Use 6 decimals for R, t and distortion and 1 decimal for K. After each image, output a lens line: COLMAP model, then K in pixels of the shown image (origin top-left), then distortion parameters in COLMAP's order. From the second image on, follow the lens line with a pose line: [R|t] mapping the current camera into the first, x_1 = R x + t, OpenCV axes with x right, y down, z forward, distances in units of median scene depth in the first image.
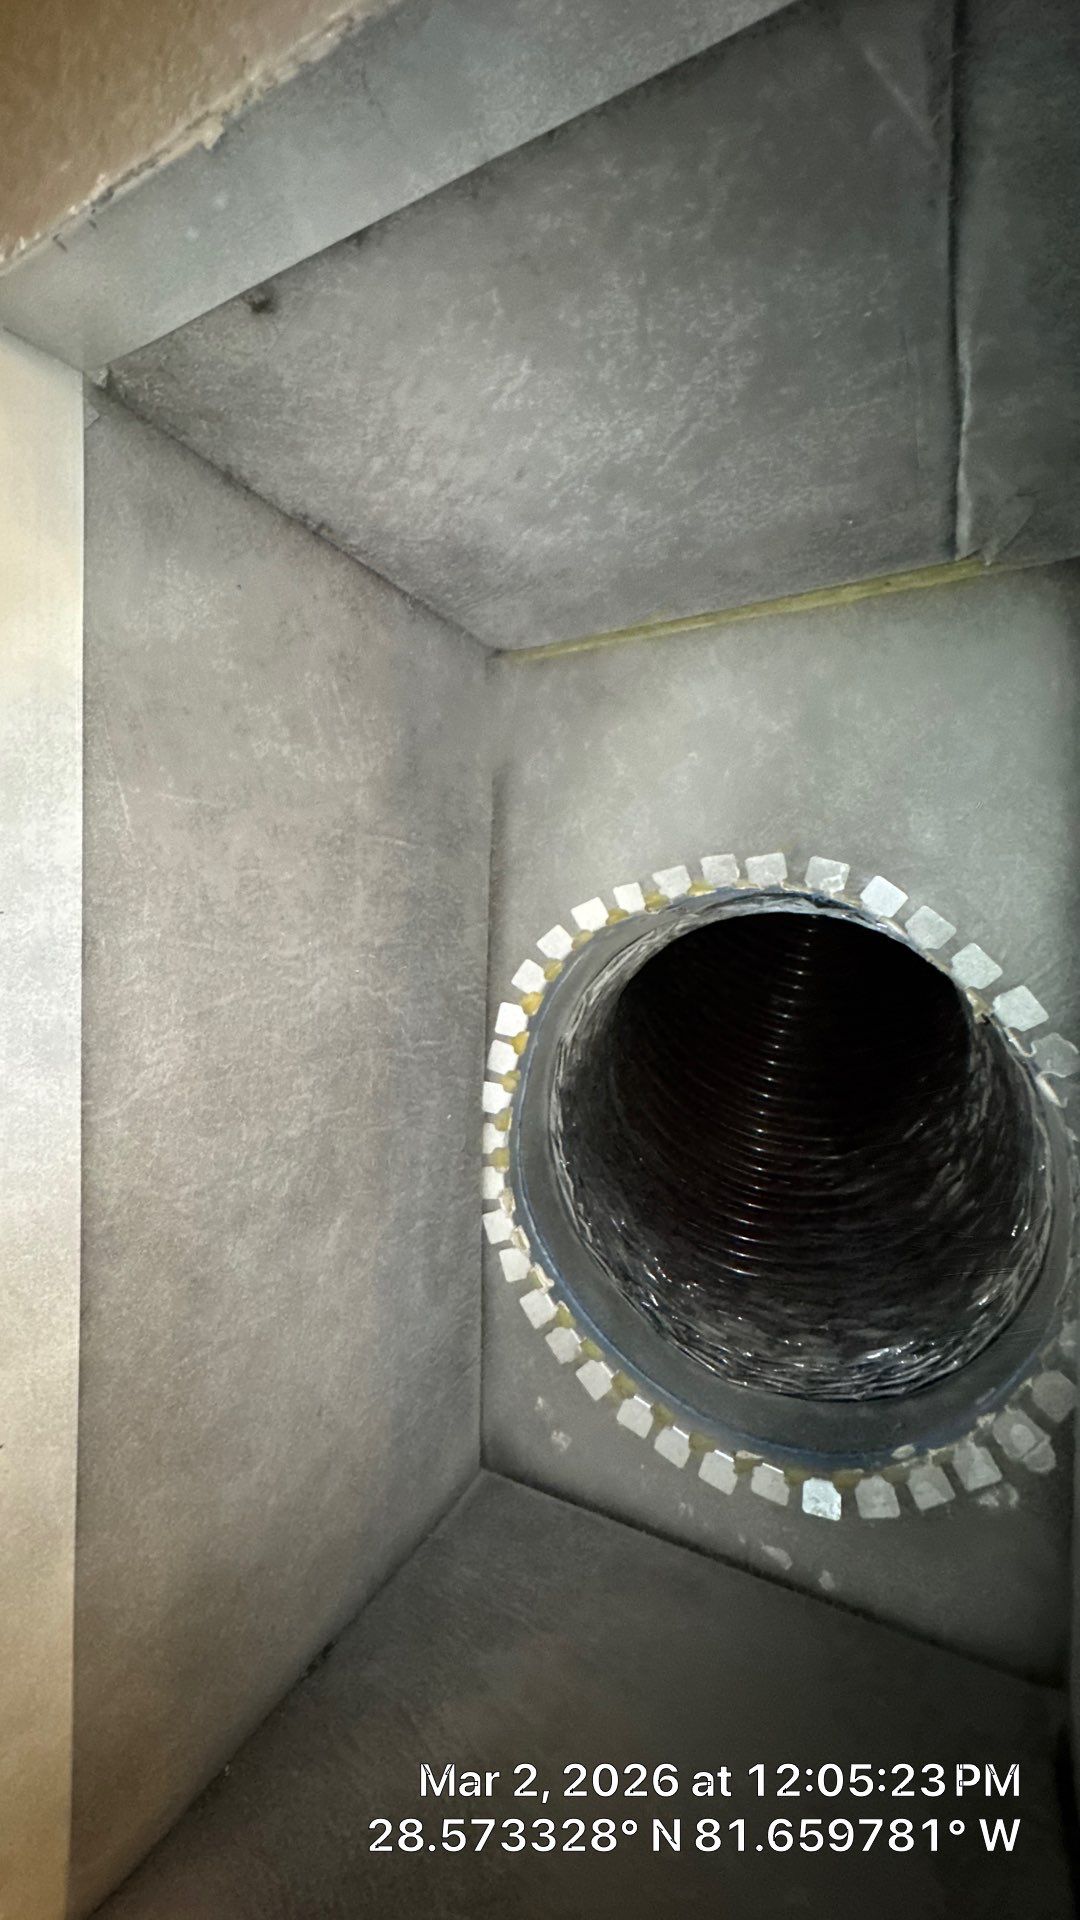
lens RADIAL K [[770.1, 0, 535.6], [0, 770.1, 950.6], [0, 0, 1]] dist [-0.007438, 0.001523]
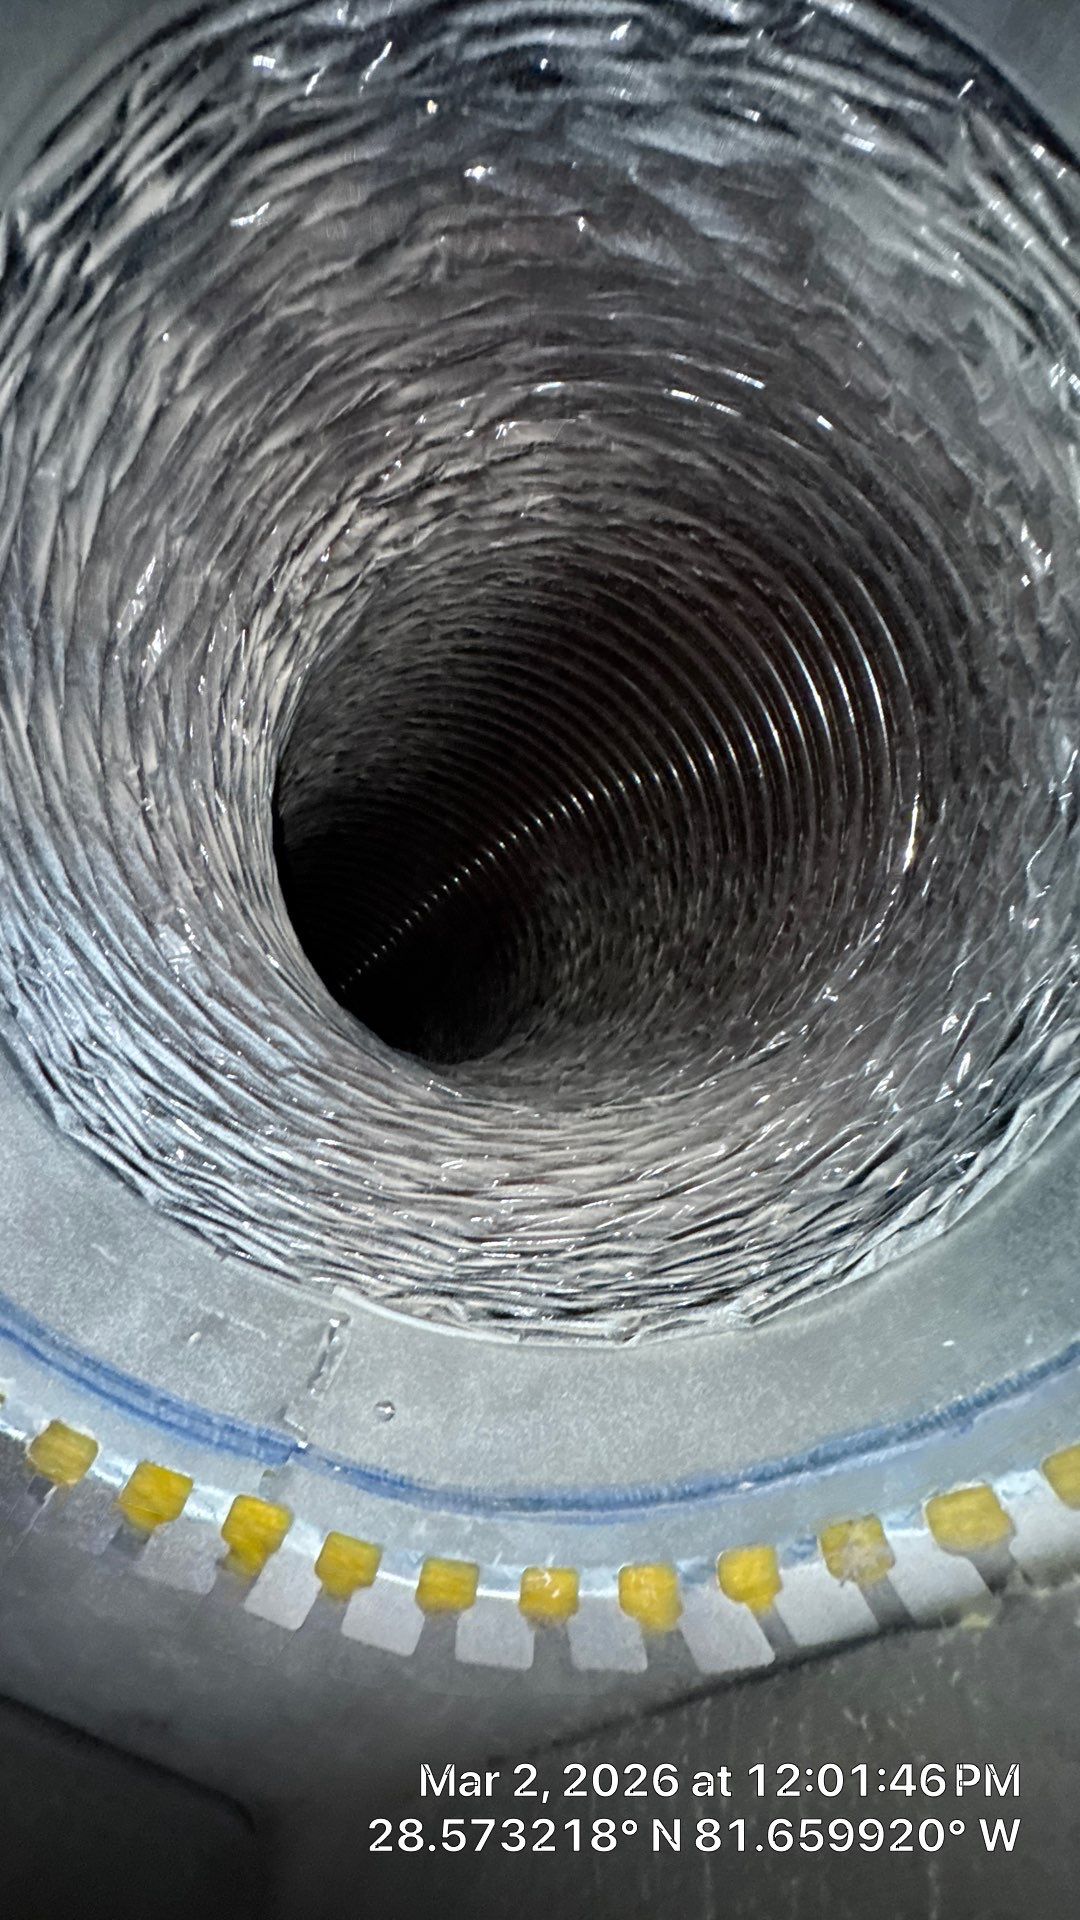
lens RADIAL K [[770.1, 0, 543.1], [0, 770.1, 956.5], [0, 0, 1]] dist [-0.007438, 0.001523]
pose [[-0.639465, -0.735991, 0.222264, 0.203590], [0.614736, -0.663092, -0.427094, 0.460961], [0.461719, -0.136478, 0.876464, 0.758369]]
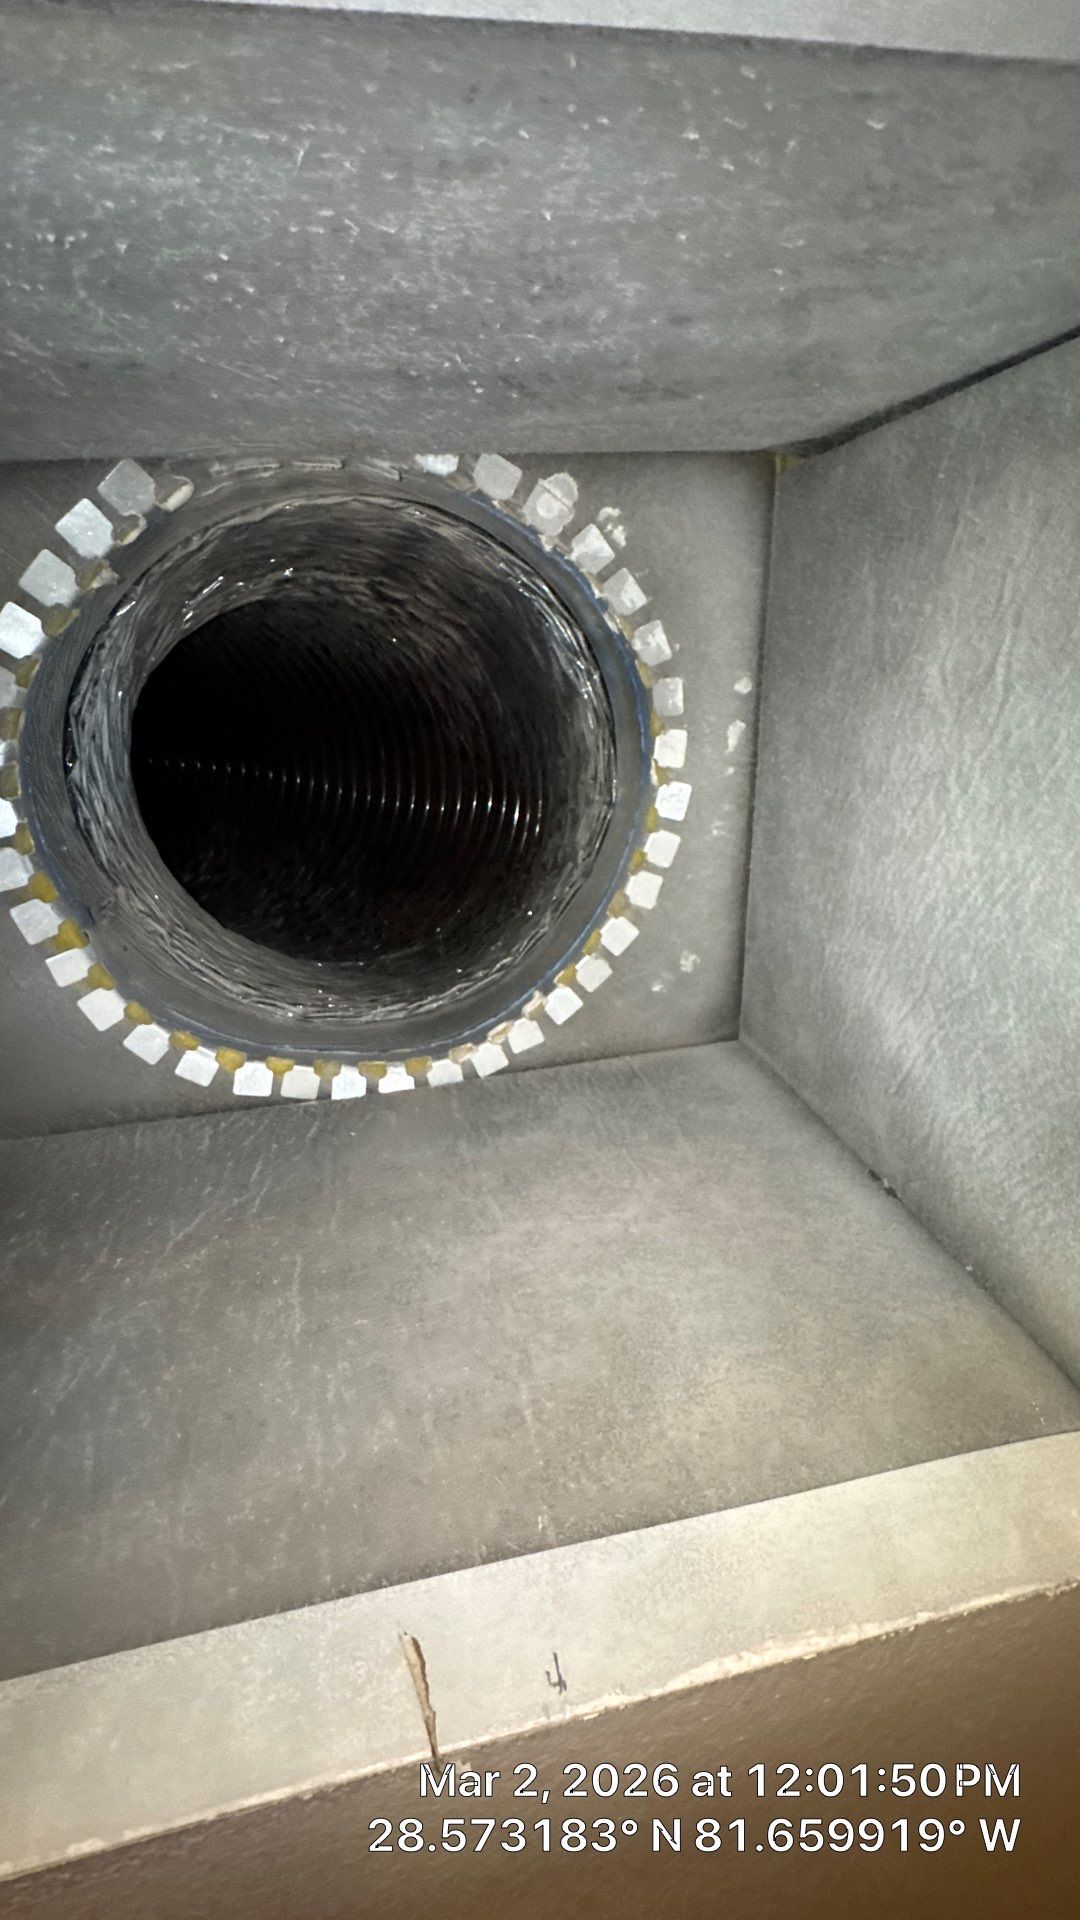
lens RADIAL K [[770.1, 0, 545.1], [0, 770.1, 957.7], [0, 0, 1]] dist [-0.007438, 0.001523]
pose [[-0.145795, -0.985022, 0.092064, -0.027021], [0.979068, -0.130300, 0.156359, 0.334480], [-0.142022, 0.112934, 0.983400, 0.073258]]
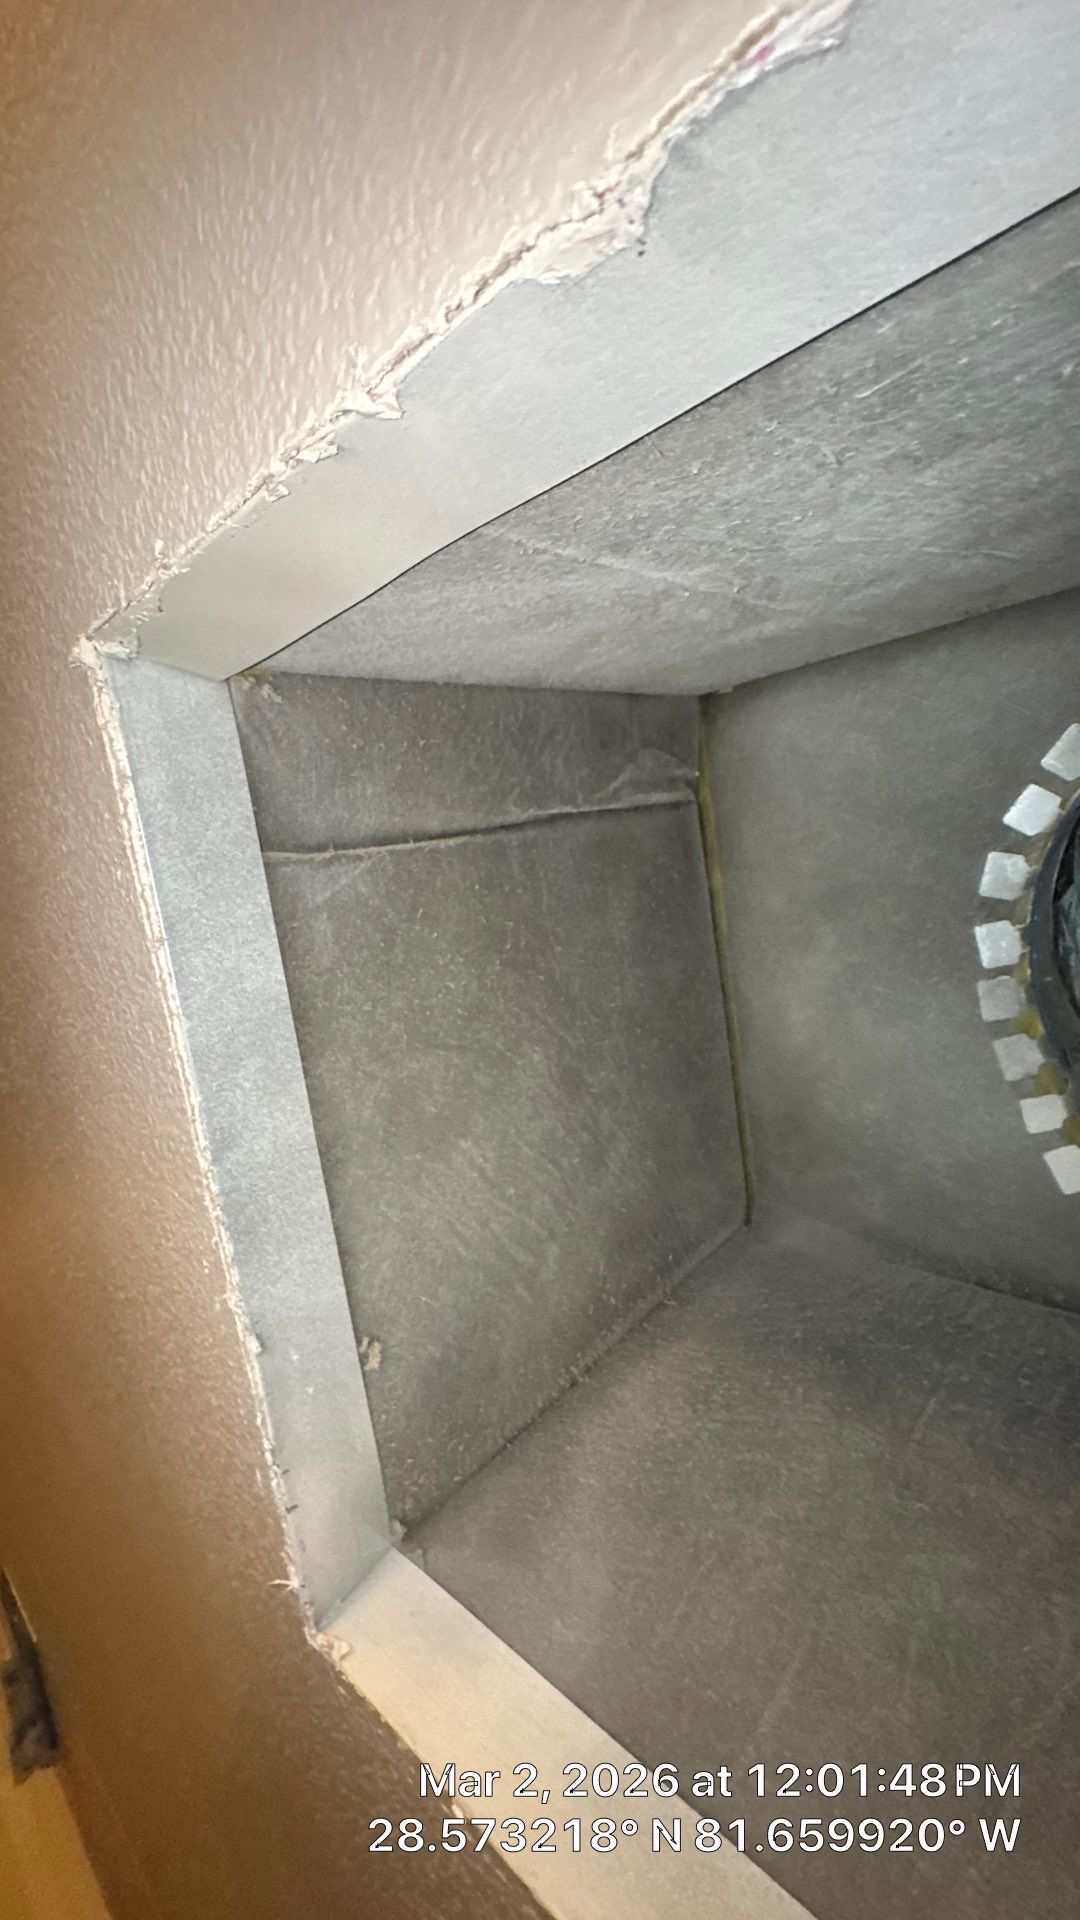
lens RADIAL K [[770.1, 0, 535.2], [0, 770.1, 955.5], [0, 0, 1]] dist [-0.007438, 0.001523]
pose [[0.176477, -0.960450, 0.215388, 0.018383], [0.707329, -0.028429, -0.706313, 0.123653], [0.684501, 0.276998, 0.674337, 0.091314]]
